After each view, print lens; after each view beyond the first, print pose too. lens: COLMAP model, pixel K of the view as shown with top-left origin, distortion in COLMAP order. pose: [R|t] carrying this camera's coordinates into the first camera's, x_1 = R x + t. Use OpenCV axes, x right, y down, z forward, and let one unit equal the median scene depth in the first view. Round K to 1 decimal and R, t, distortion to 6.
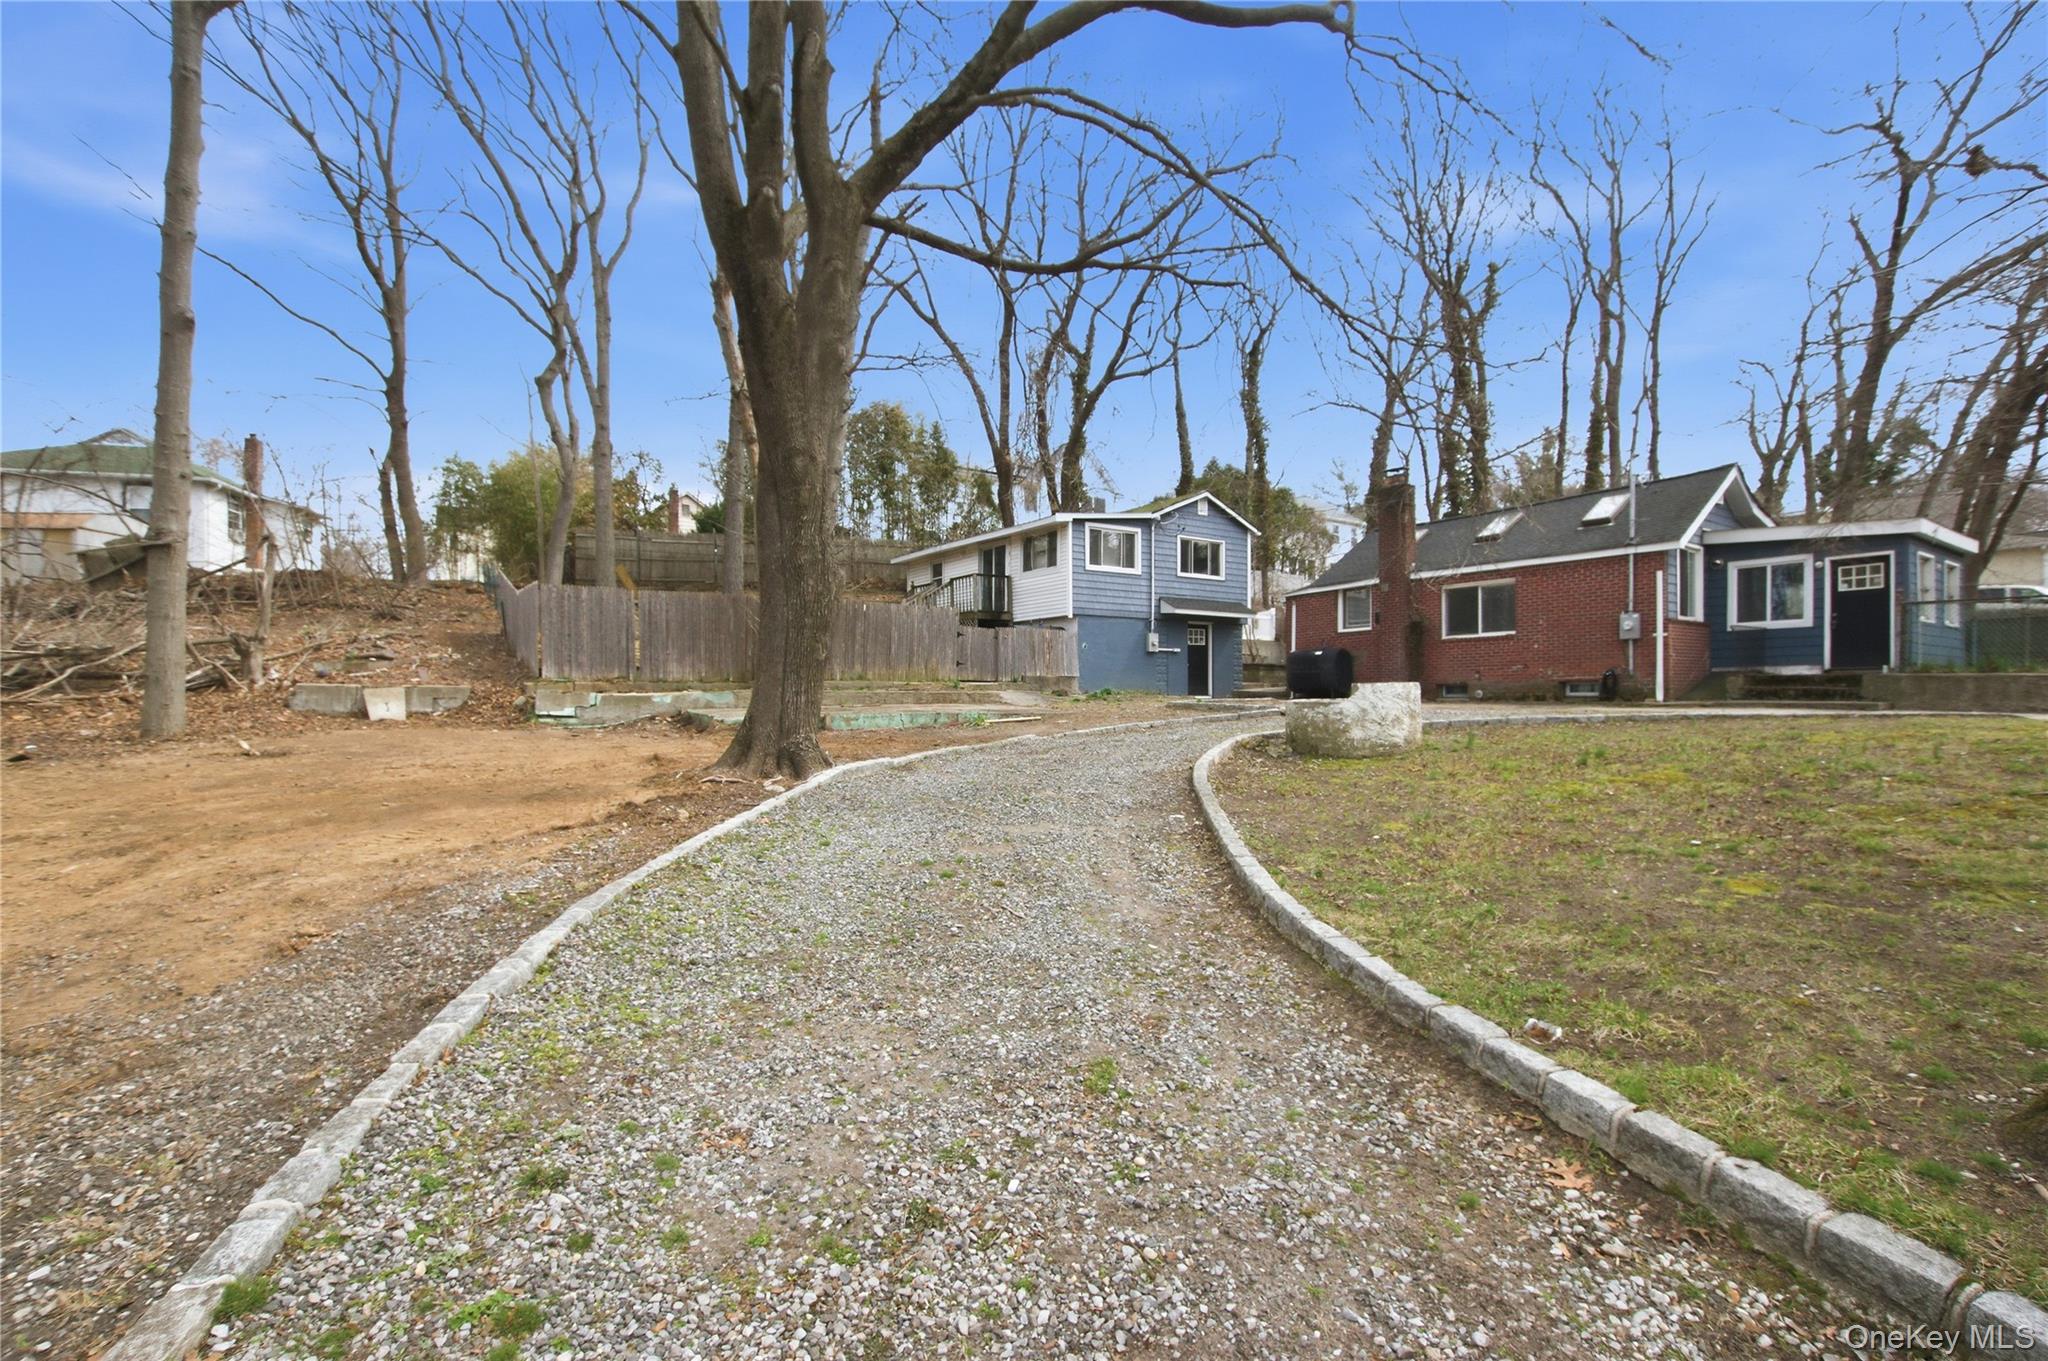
lens RADIAL K [[923.0, 0, 1034.5], [0, 923.0, 689.3], [0, 0, 1]] dist [-0.016081, -0.000090]
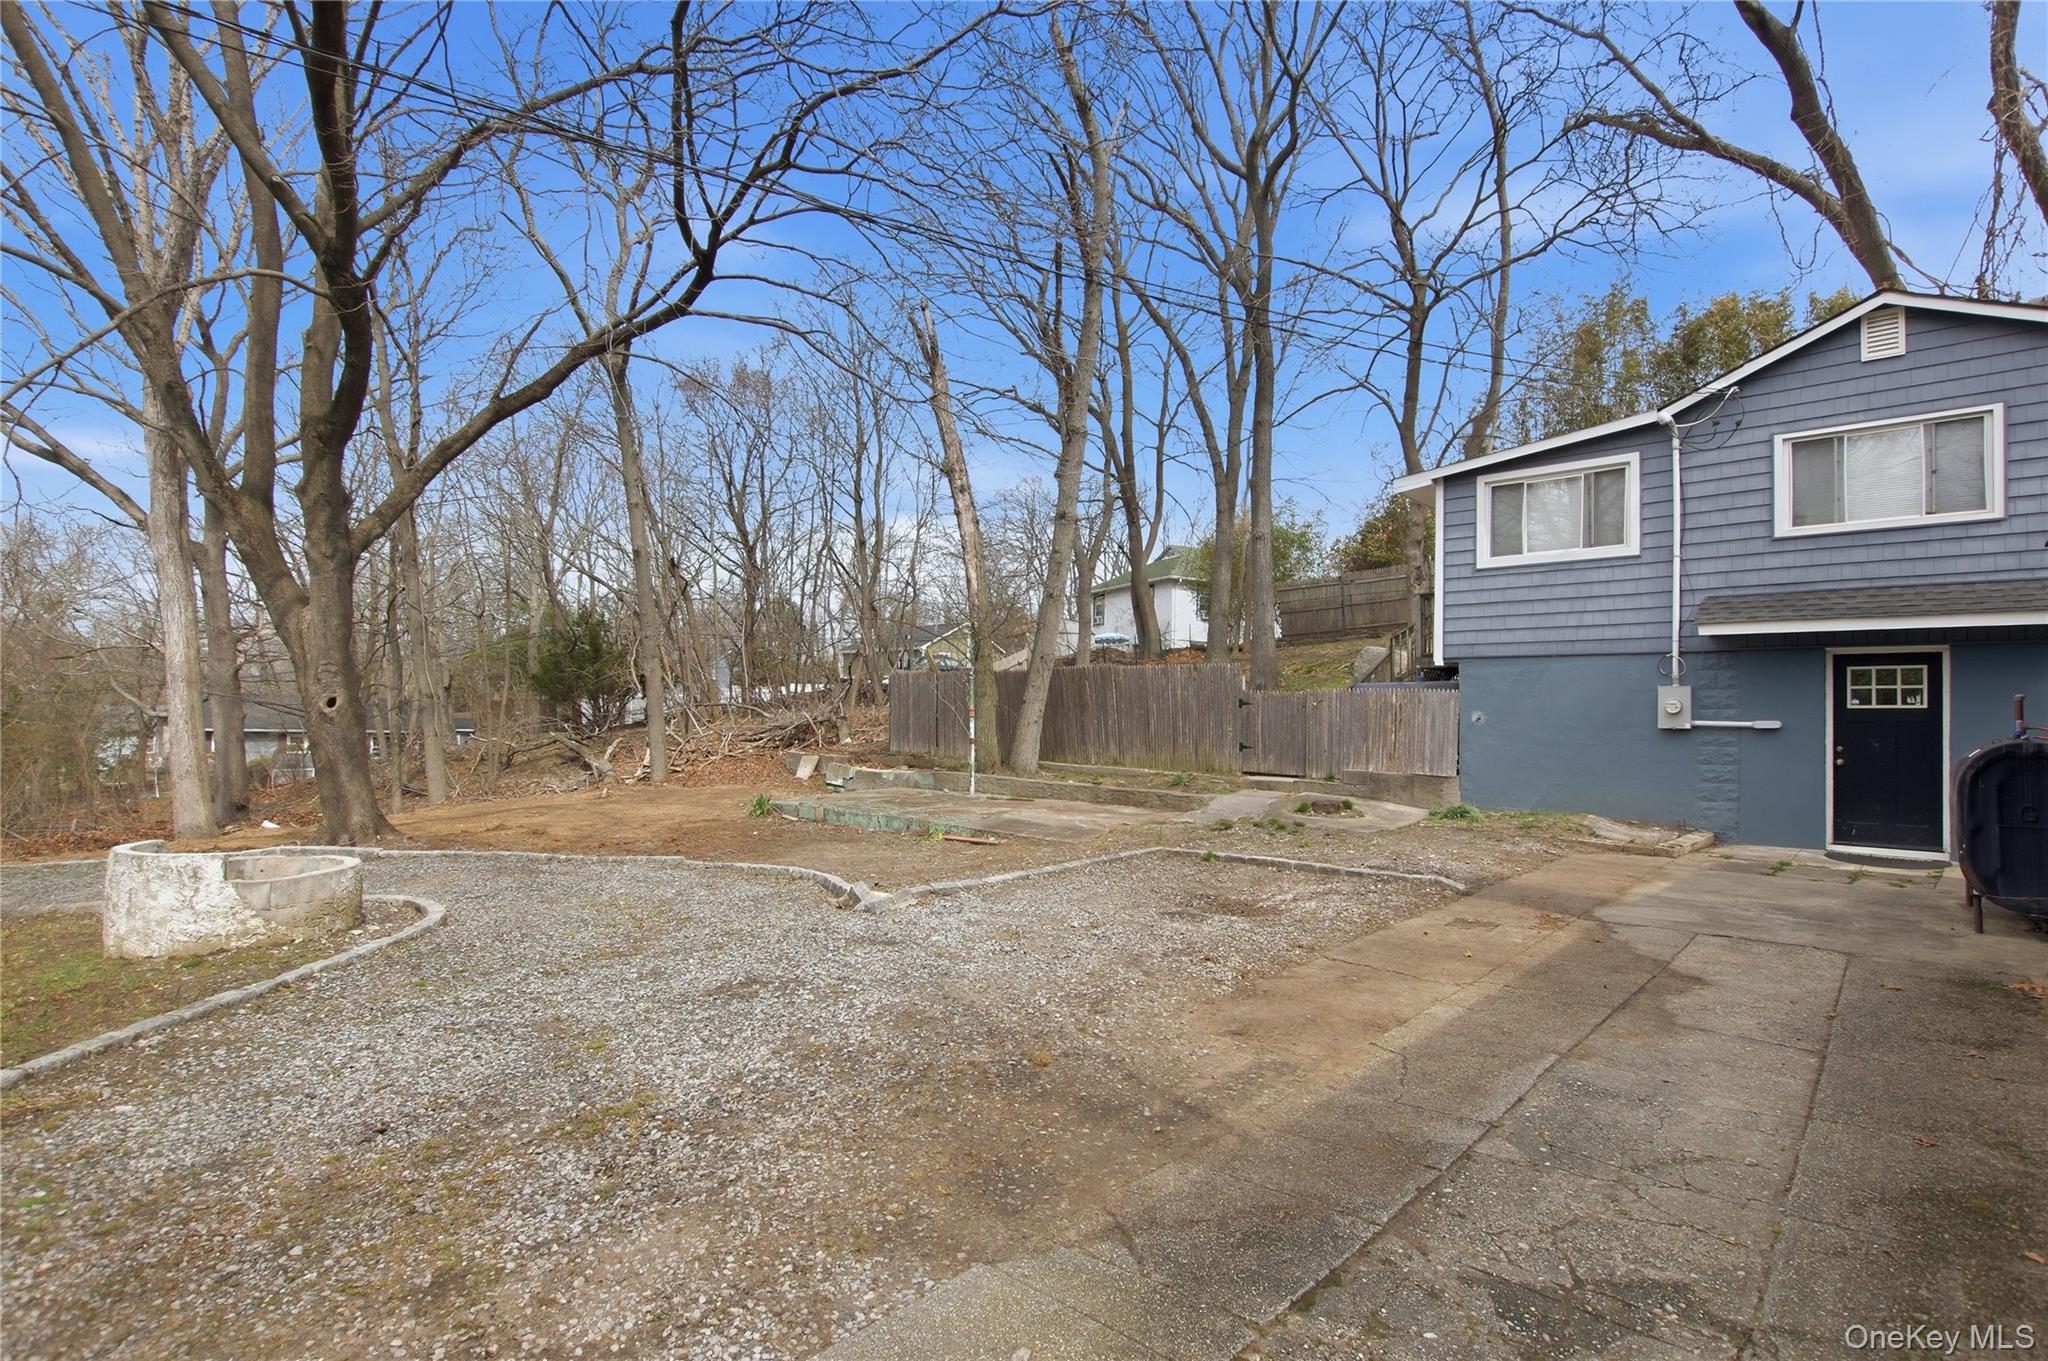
lens RADIAL K [[963.4, 0, 1028.3], [0, 963.4, 704.4], [0, 0, 1]] dist [-0.028646, 0.000263]
pose [[0.215277, -0.002127, -0.976551, 0.514505], [-0.008242, 0.999958, -0.003994, -0.049608], [0.976518, 0.008908, 0.215250, 0.636096]]
